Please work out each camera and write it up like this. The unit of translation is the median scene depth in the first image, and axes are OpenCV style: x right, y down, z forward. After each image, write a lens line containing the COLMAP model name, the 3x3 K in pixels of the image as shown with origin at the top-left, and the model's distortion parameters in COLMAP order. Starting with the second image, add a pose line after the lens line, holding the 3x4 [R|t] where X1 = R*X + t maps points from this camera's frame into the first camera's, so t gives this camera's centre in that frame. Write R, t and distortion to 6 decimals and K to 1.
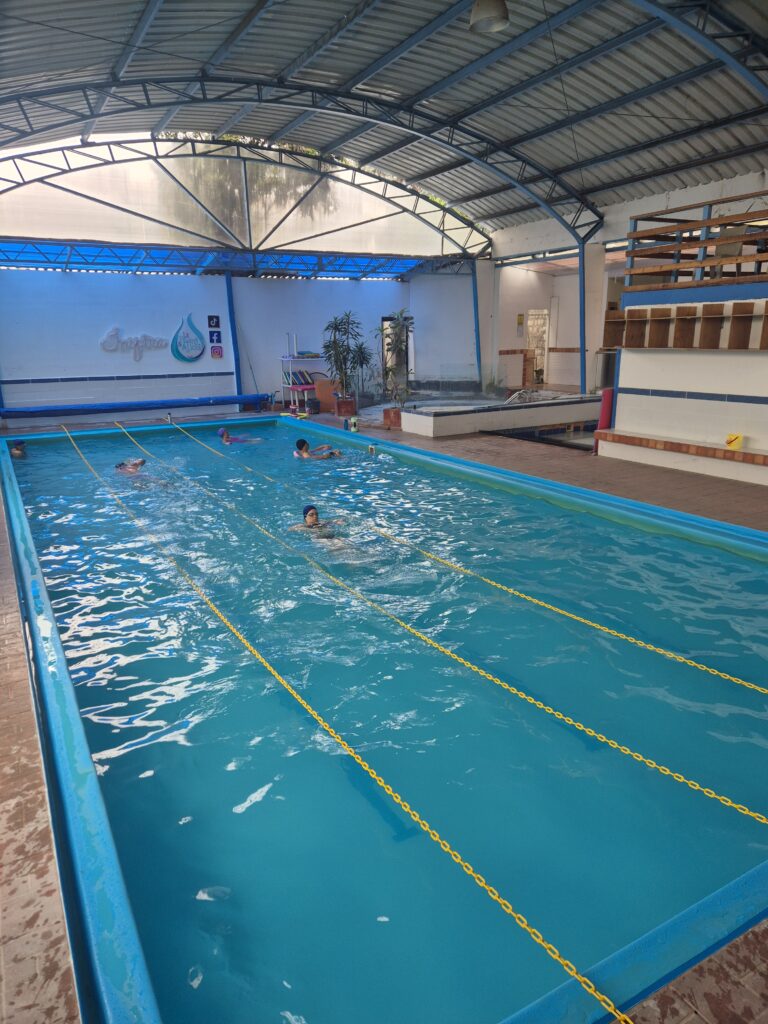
lens RADIAL K [[690.9, 0, 381.8], [0, 690.9, 513.6], [0, 0, 1]] dist [0.010067, 0.001889]
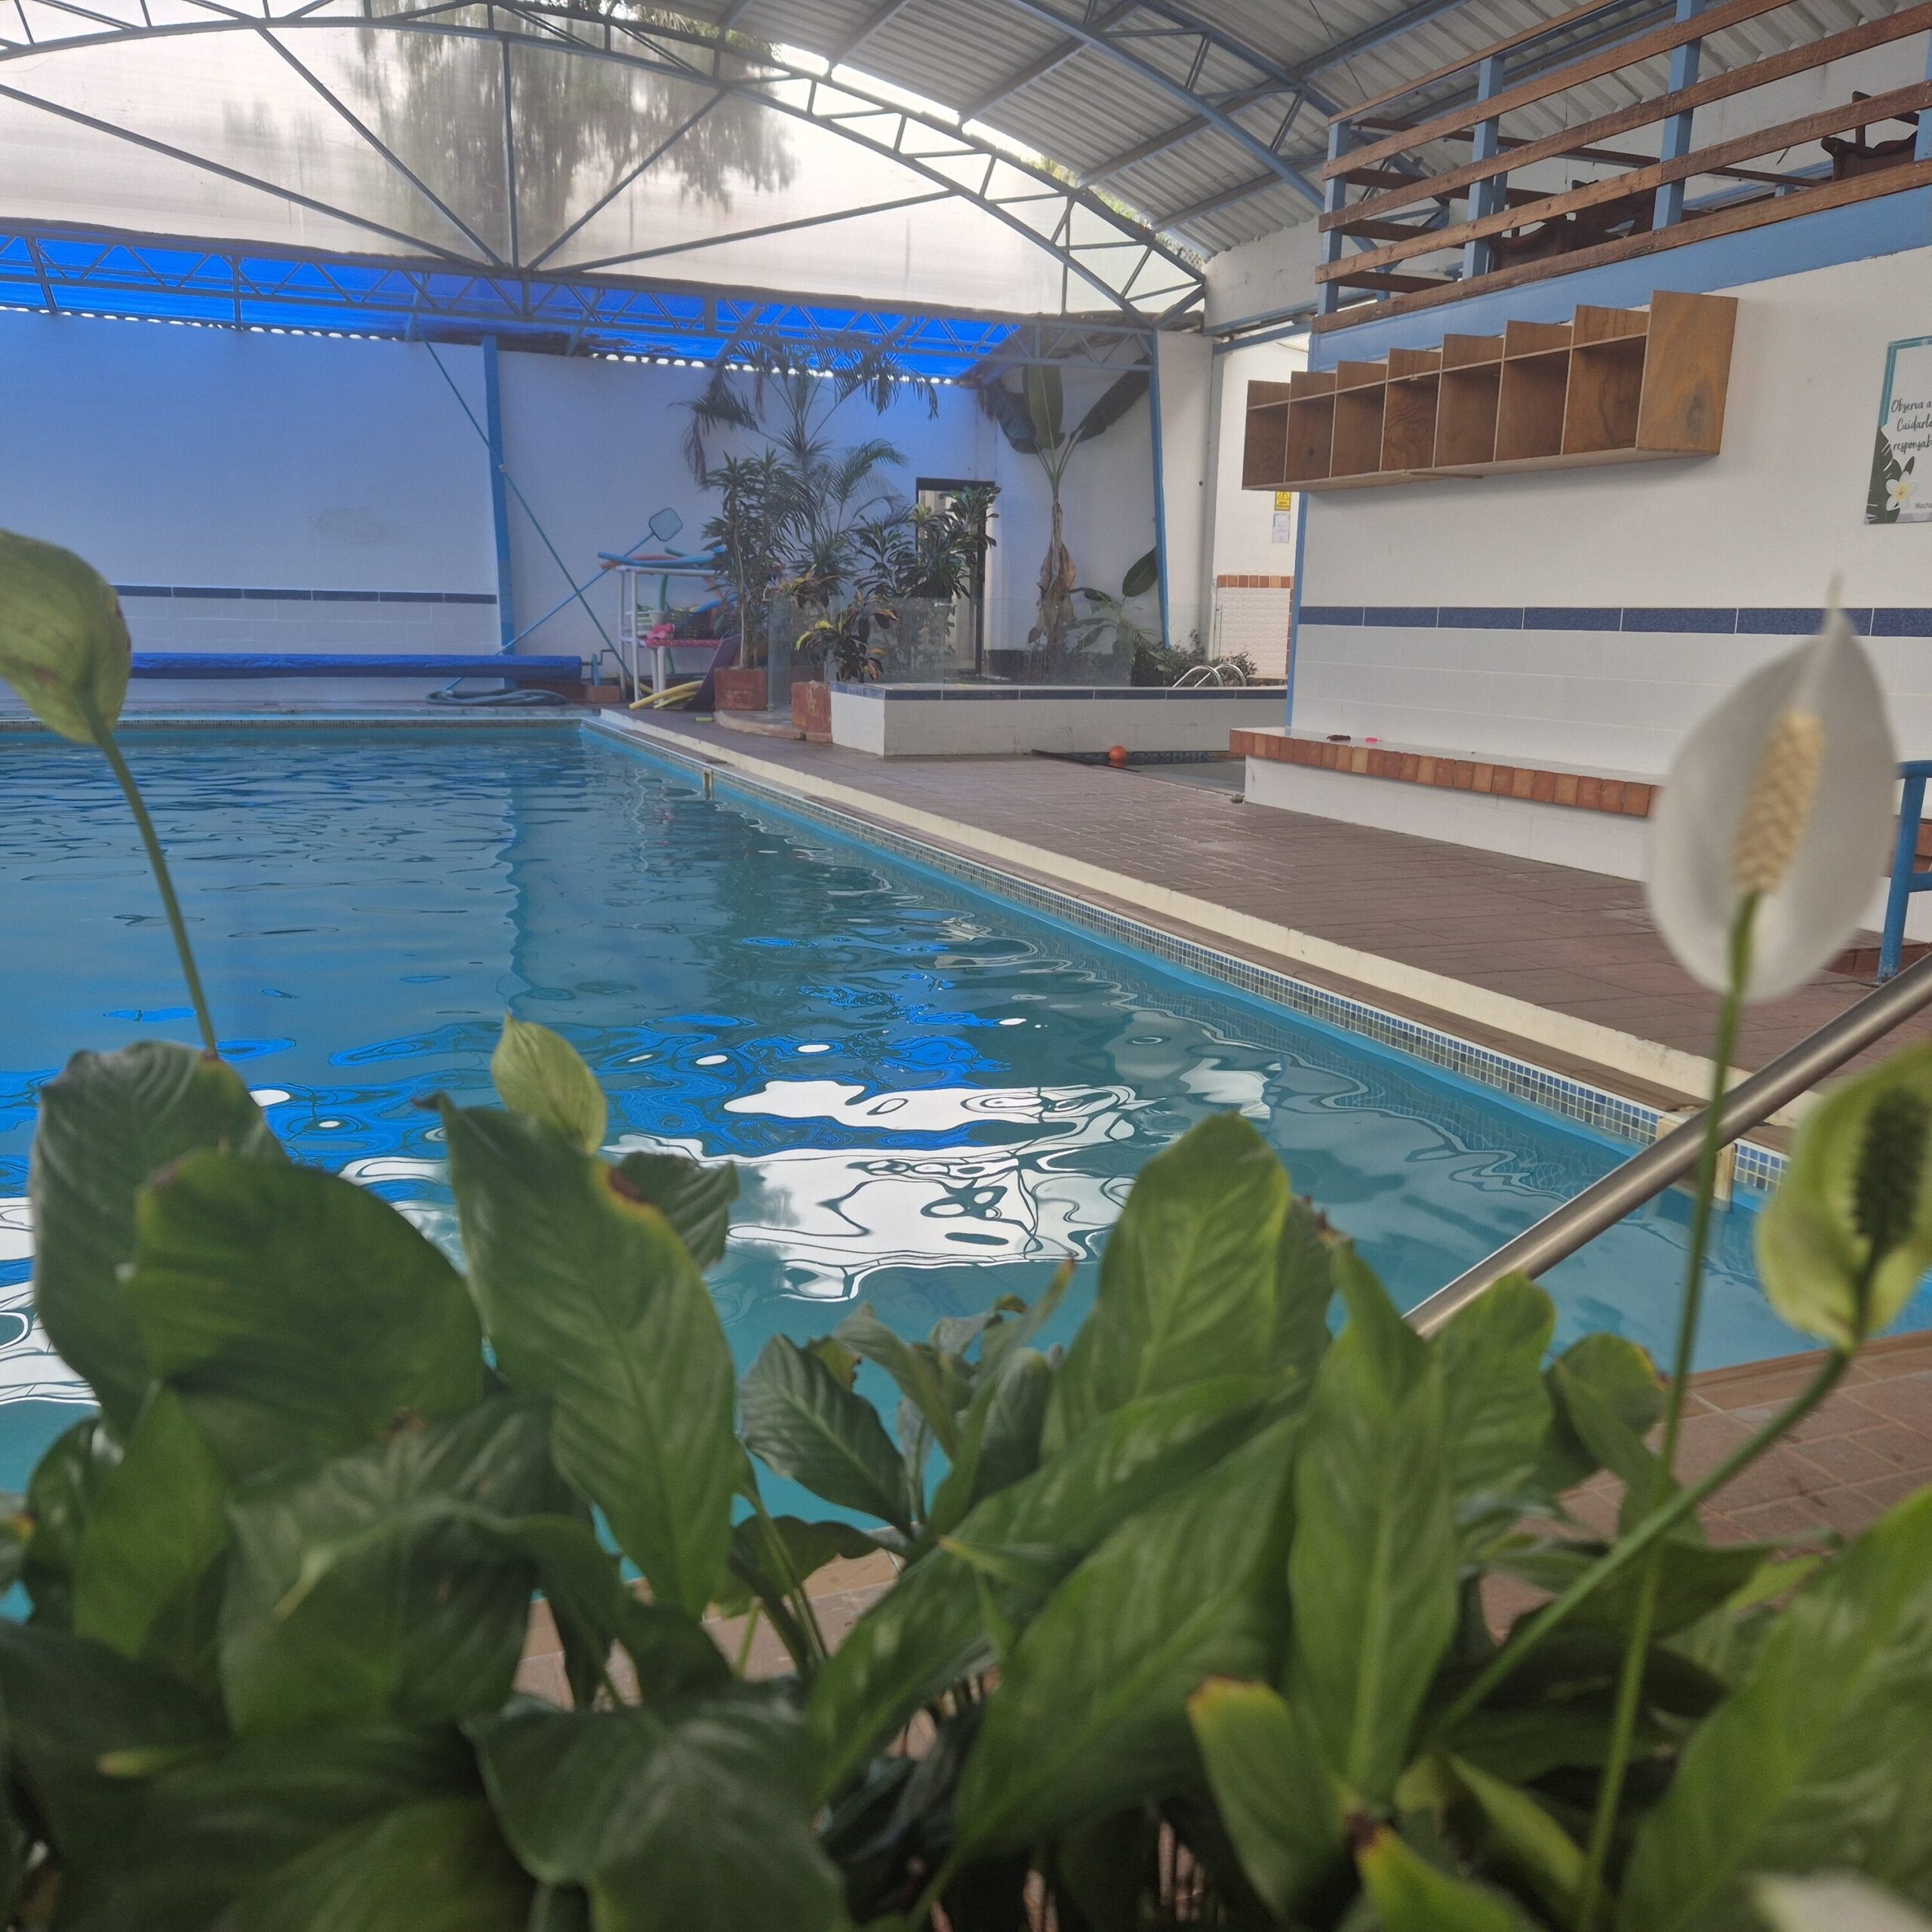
lens RADIAL K [[1739.0, 0, 967.6], [0, 1739.0, 967.4], [0, 0, 1]] dist [0.020829, -0.015934]
pose [[0.992217, 0.061215, -0.108439, 0.169093], [-0.066395, 0.996786, -0.044819, 0.029347], [0.105347, 0.051670, 0.993092, 0.071284]]
